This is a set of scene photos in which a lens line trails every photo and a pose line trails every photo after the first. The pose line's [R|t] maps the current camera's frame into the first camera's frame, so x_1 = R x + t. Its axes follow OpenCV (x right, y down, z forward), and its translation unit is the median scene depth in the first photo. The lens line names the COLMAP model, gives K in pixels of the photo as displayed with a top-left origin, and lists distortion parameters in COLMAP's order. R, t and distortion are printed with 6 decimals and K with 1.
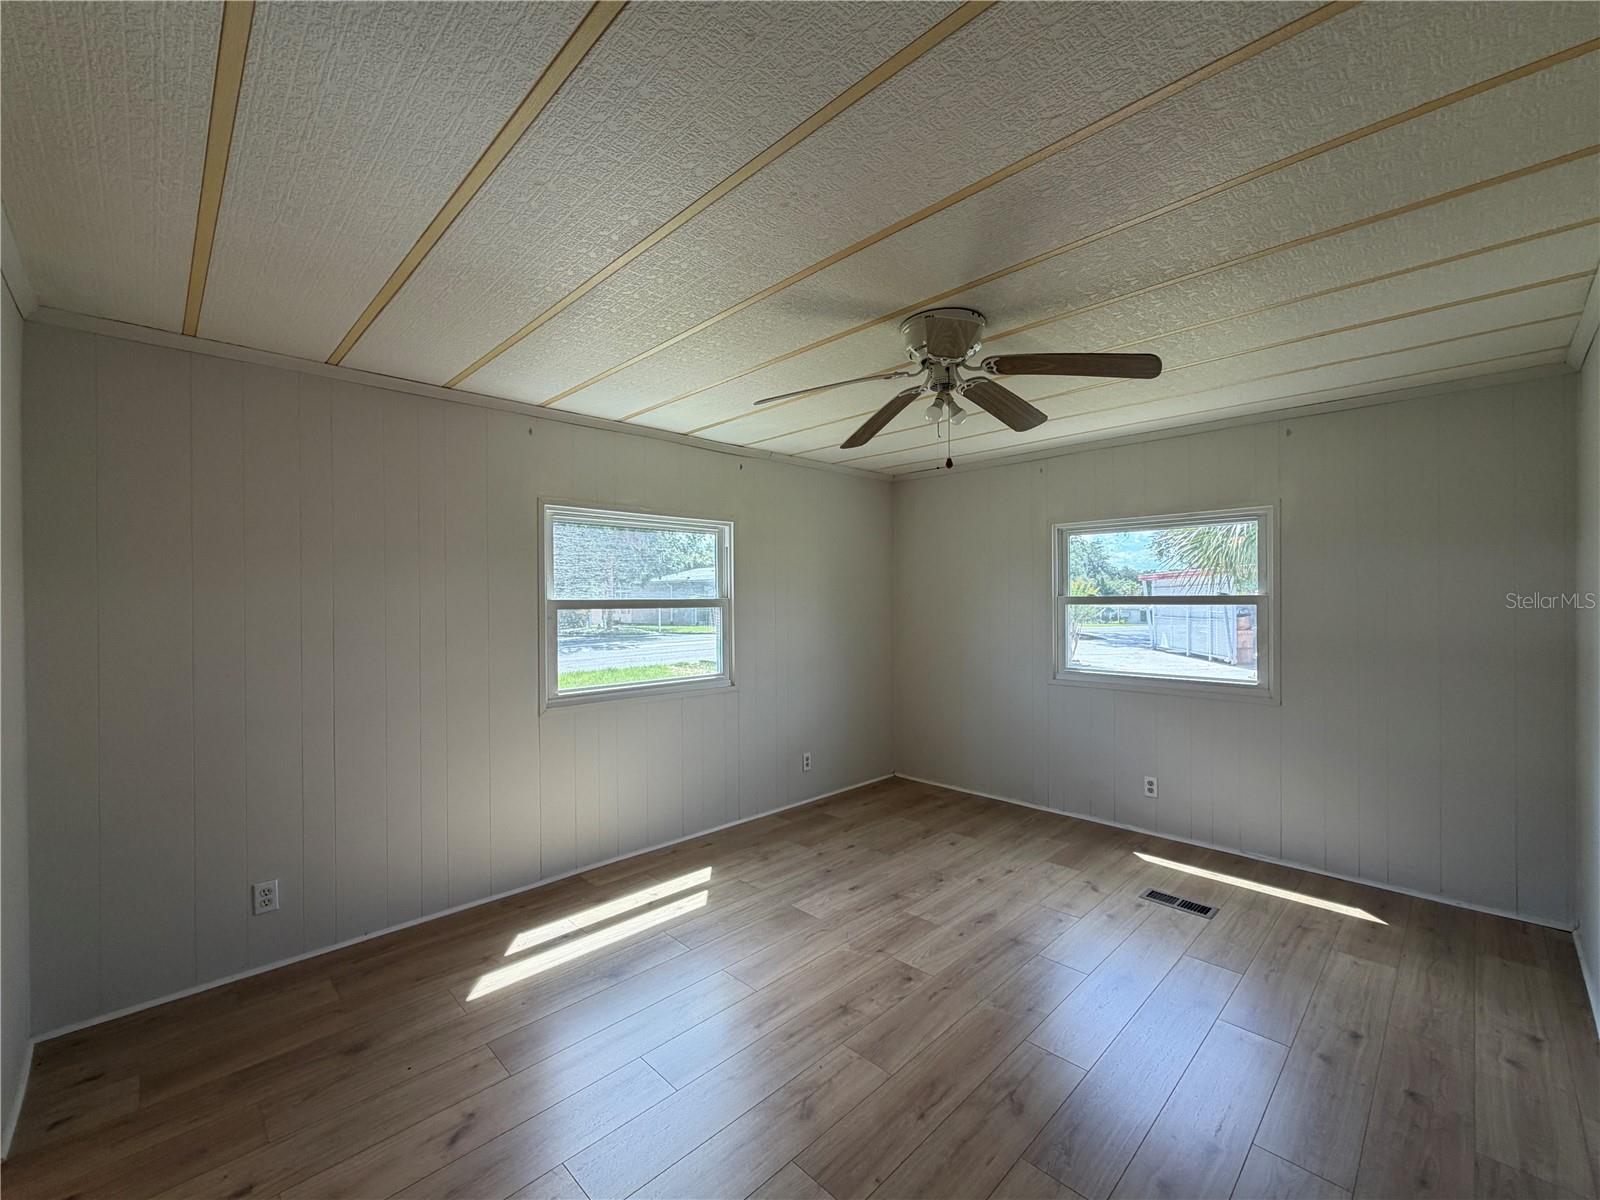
lens RADIAL K [[667.3, 0, 803.1], [0, 667.3, 603.0], [0, 0, 1]] dist [-0.000853, 0.000698]
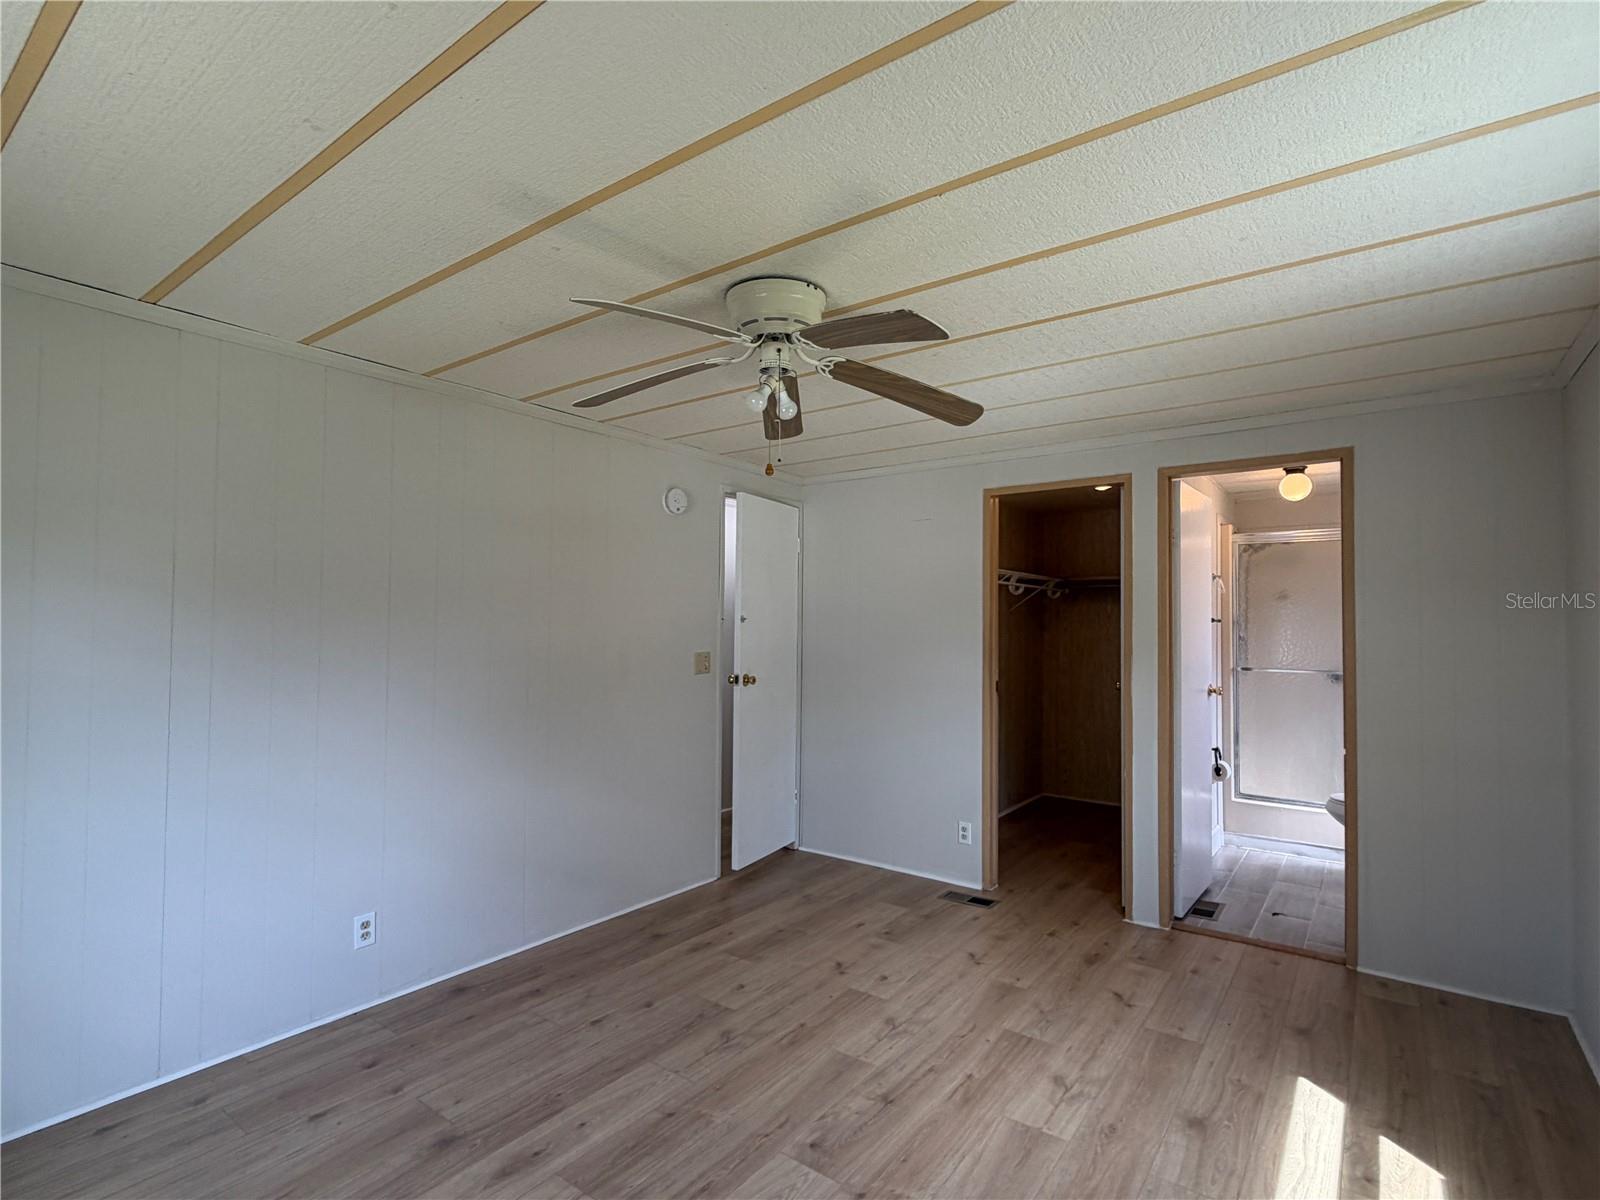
lens RADIAL K [[786.7, 0, 801.9], [0, 786.7, 602.0], [0, 0, 1]] dist [0.001259, 0.000956]
pose [[-0.988842, -0.007108, -0.148798, 0.213021], [-0.004377, 0.999816, -0.018671, -0.012715], [0.148904, -0.017812, -0.988691, 1.304253]]
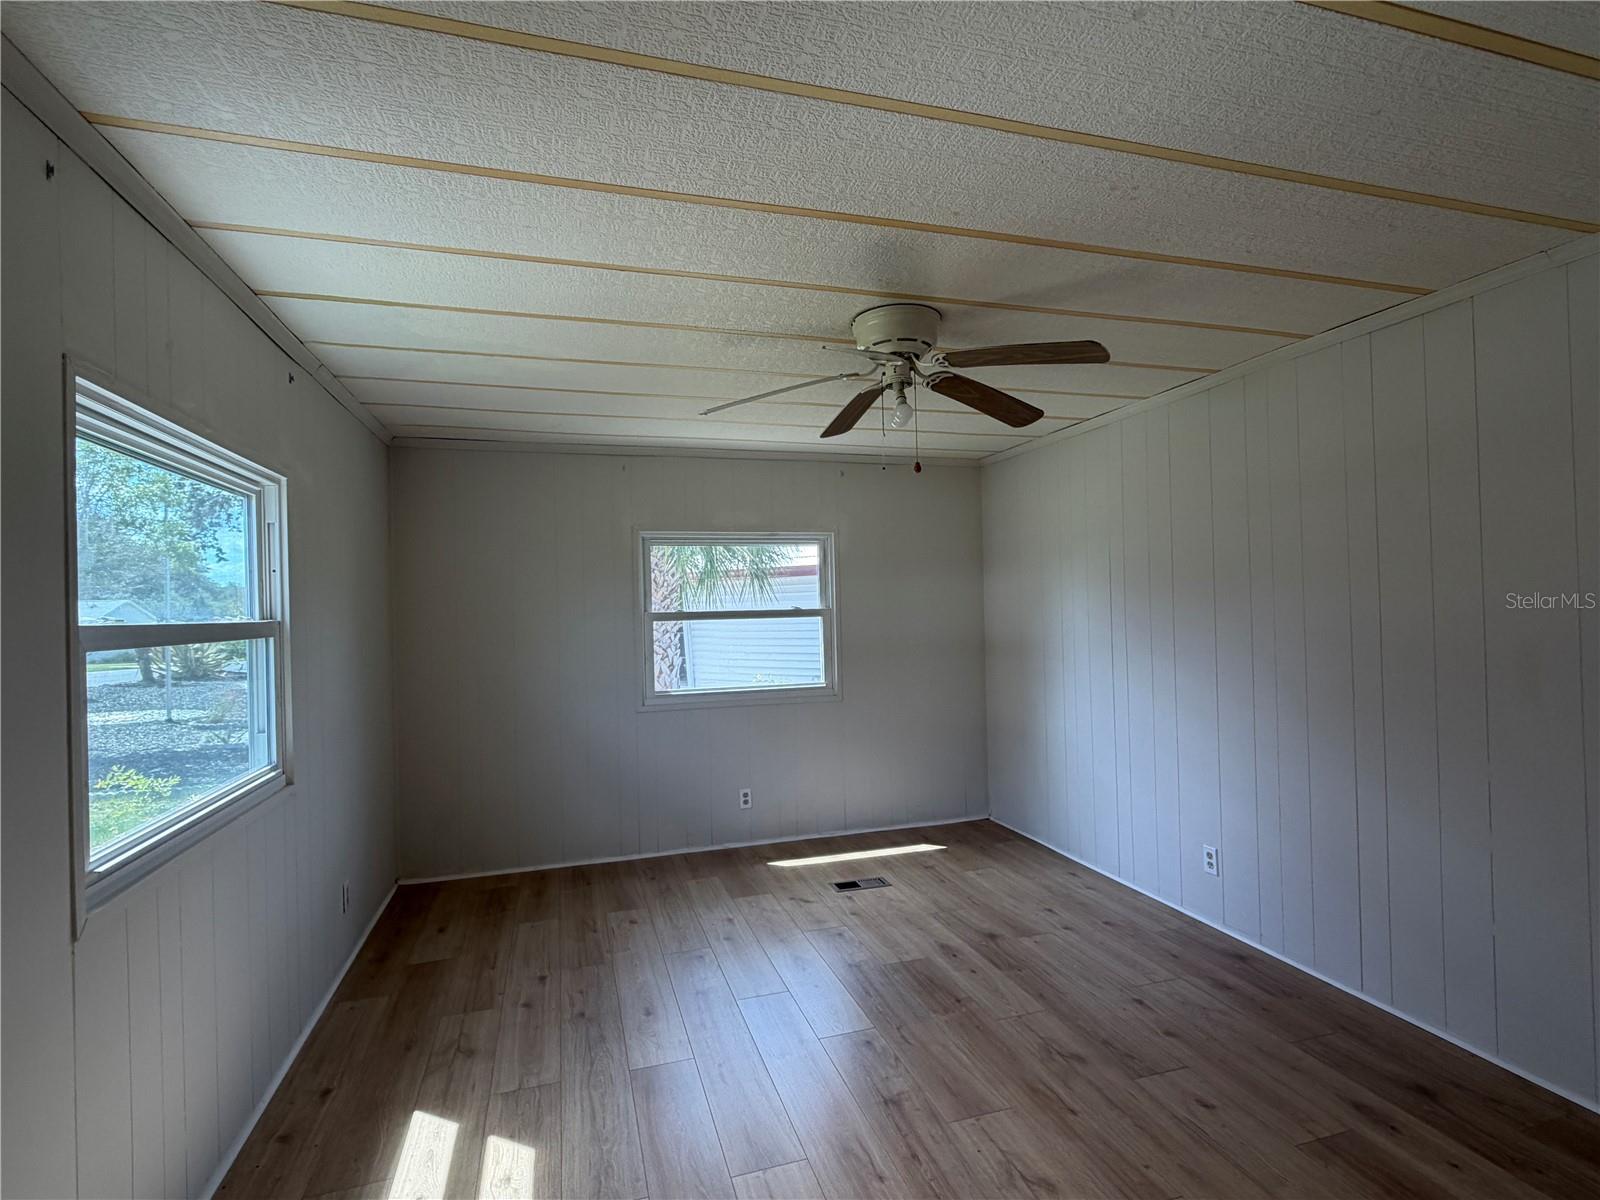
lens RADIAL K [[786.7, 0, 803.5], [0, 786.7, 603.9], [0, 0, 1]] dist [0.001259, 0.000956]
pose [[0.462978, 0.000316, 0.886370, -0.558145], [0.026946, 0.999533, -0.014431, -0.000496], [-0.885960, 0.030565, 0.462753, 0.404442]]
